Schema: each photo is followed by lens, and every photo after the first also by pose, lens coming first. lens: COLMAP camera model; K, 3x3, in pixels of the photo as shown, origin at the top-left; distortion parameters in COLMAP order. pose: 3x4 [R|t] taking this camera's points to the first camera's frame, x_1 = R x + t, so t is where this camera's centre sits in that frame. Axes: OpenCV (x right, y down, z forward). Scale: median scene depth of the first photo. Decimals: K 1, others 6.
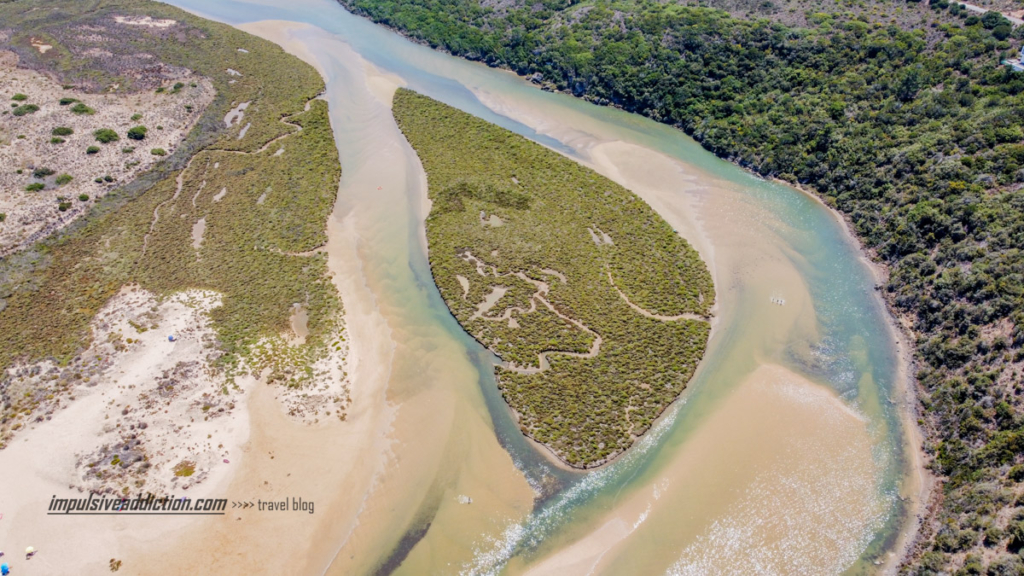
lens RADIAL K [[767.9, 0, 515.3], [0, 767.9, 289.0], [0, 0, 1]] dist [-0.018161, 0.008336]
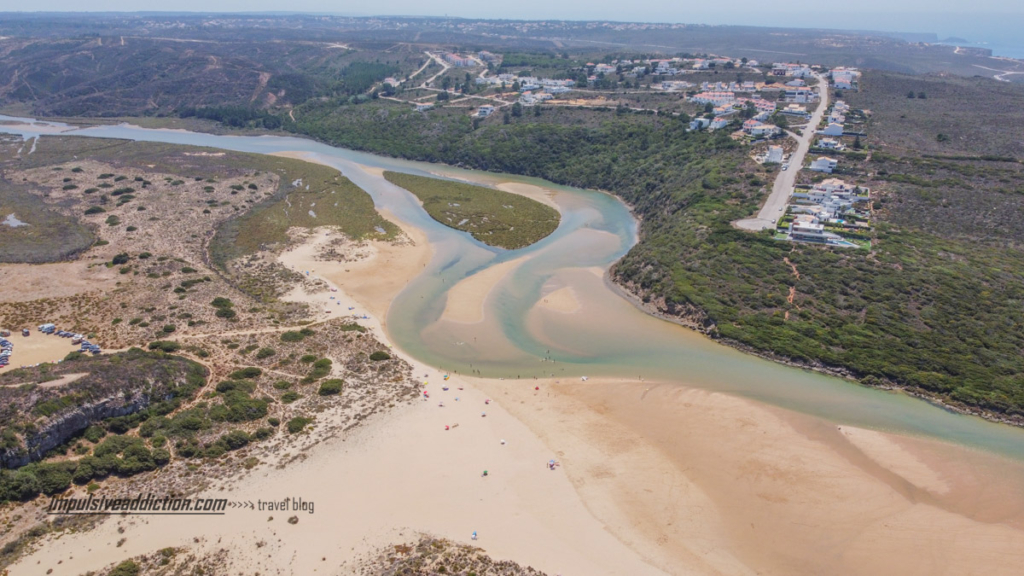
lens RADIAL K [[767.9, 0, 509.2], [0, 767.9, 290.2], [0, 0, 1]] dist [-0.018161, 0.008336]
pose [[0.986859, -0.059323, 0.150303, -0.165178], [0.094418, 0.966556, -0.238442, 0.504265], [-0.131131, 0.249499, 0.959455, -0.745847]]
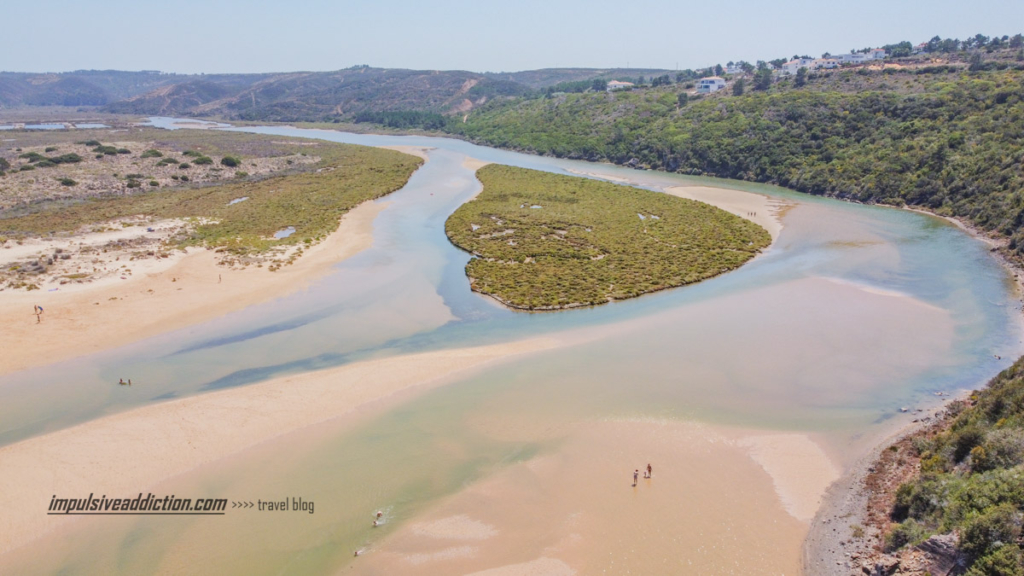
lens RADIAL K [[767.9, 0, 515.8], [0, 767.9, 288.4], [0, 0, 1]] dist [-0.018161, 0.008336]
pose [[0.973441, 0.055956, -0.221993, 0.123014], [-0.127565, 0.937762, -0.323000, 0.233084], [0.190103, 0.342740, 0.919995, 0.152461]]
